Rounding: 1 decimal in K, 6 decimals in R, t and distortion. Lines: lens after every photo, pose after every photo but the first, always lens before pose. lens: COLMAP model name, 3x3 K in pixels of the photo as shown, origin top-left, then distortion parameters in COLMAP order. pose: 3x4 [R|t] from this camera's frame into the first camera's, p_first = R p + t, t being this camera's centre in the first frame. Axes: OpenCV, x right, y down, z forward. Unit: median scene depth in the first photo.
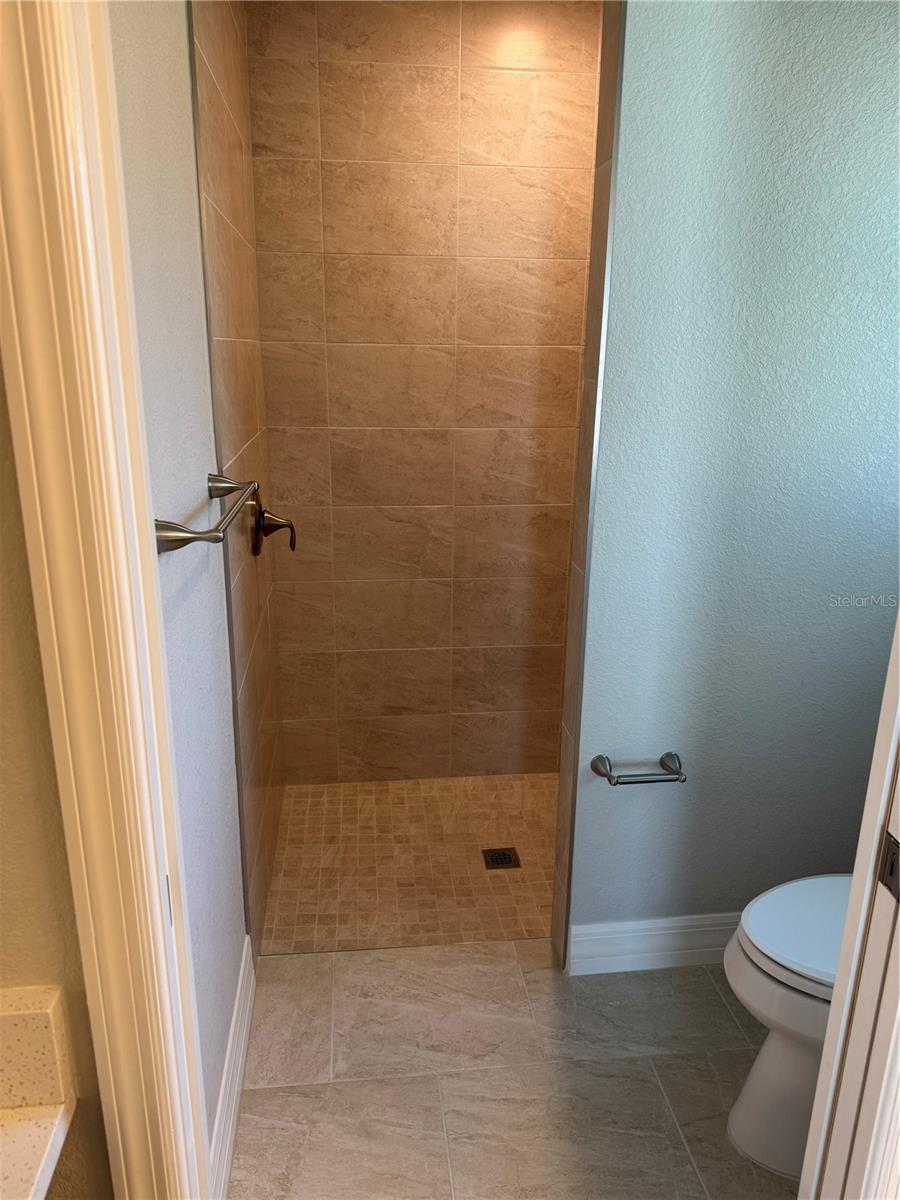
lens RADIAL K [[838.3, 0, 447.1], [0, 838.3, 606.1], [0, 0, 1]] dist [0.095413, -0.144565]
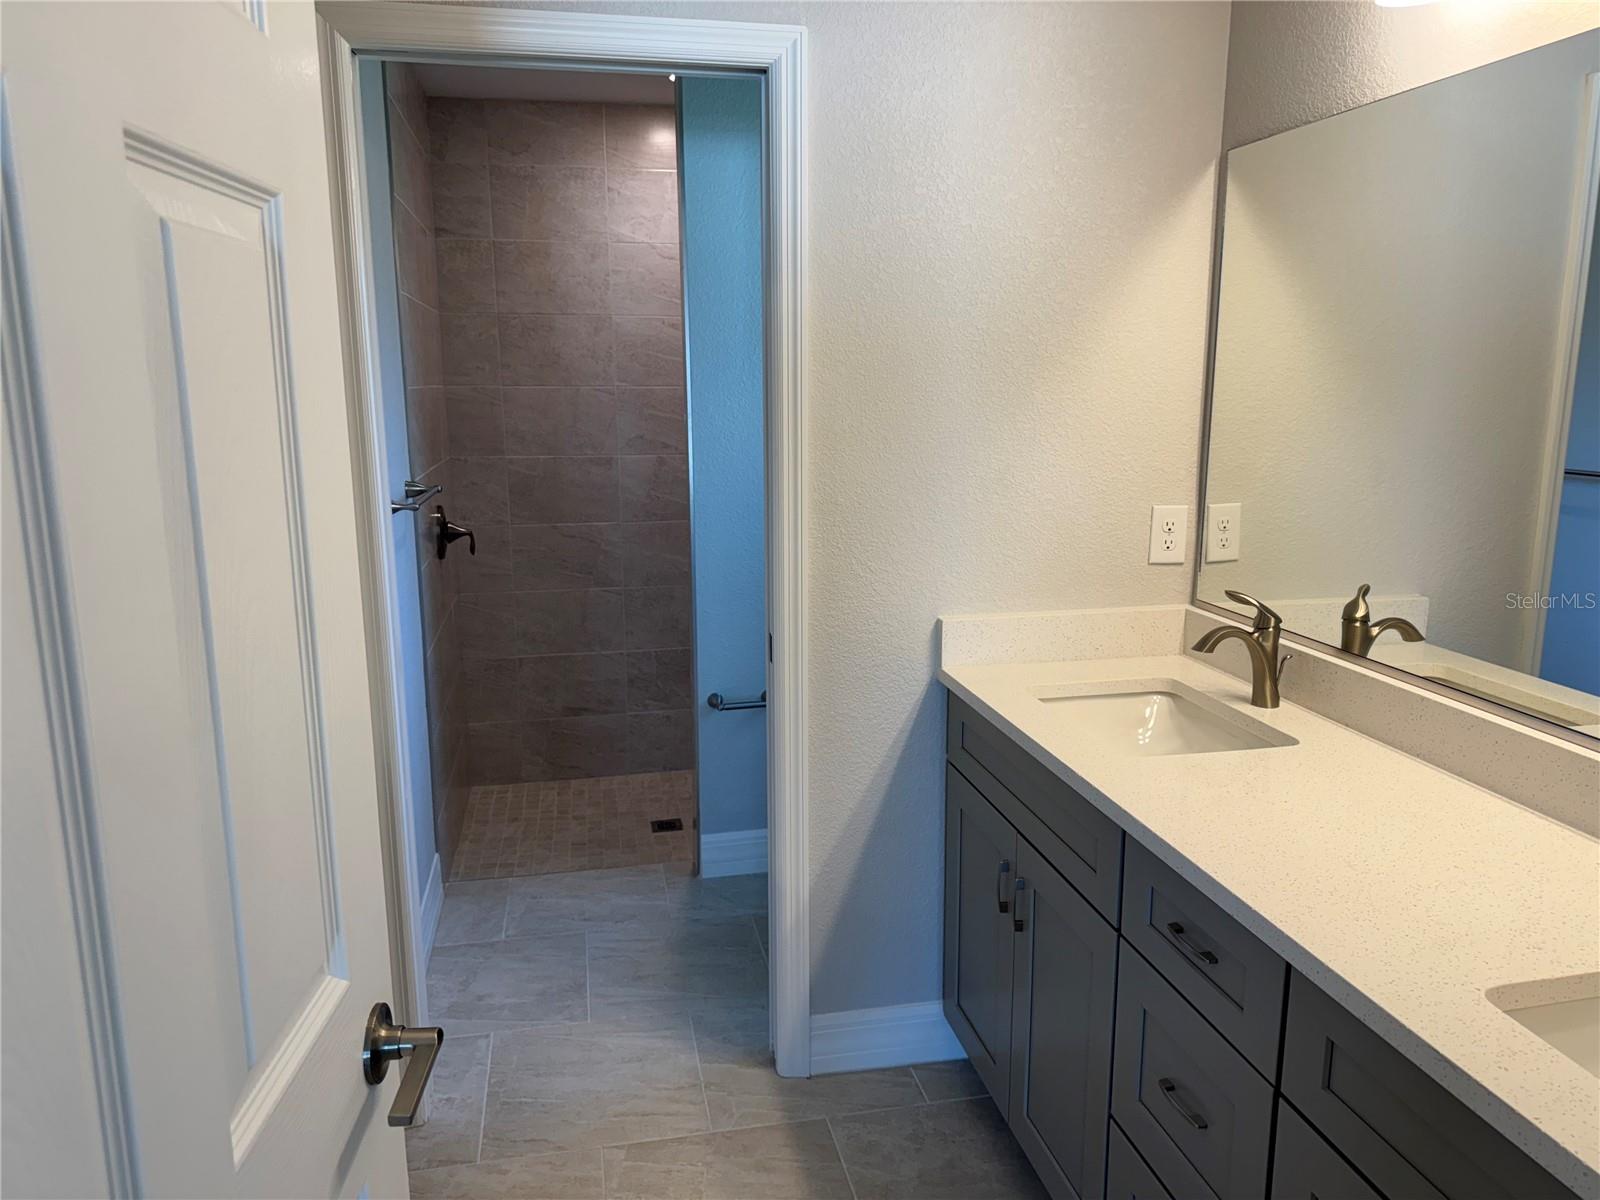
lens RADIAL K [[1136.7, 0, 800.0], [0, 1136.7, 600.0], [0, 0, 1]] dist [0.173332, -0.387280]
pose [[0.996562, -0.033746, 0.075669, 0.138812], [0.041367, 0.993973, -0.101517, 0.163533], [-0.071787, 0.104298, 0.991952, -0.585203]]
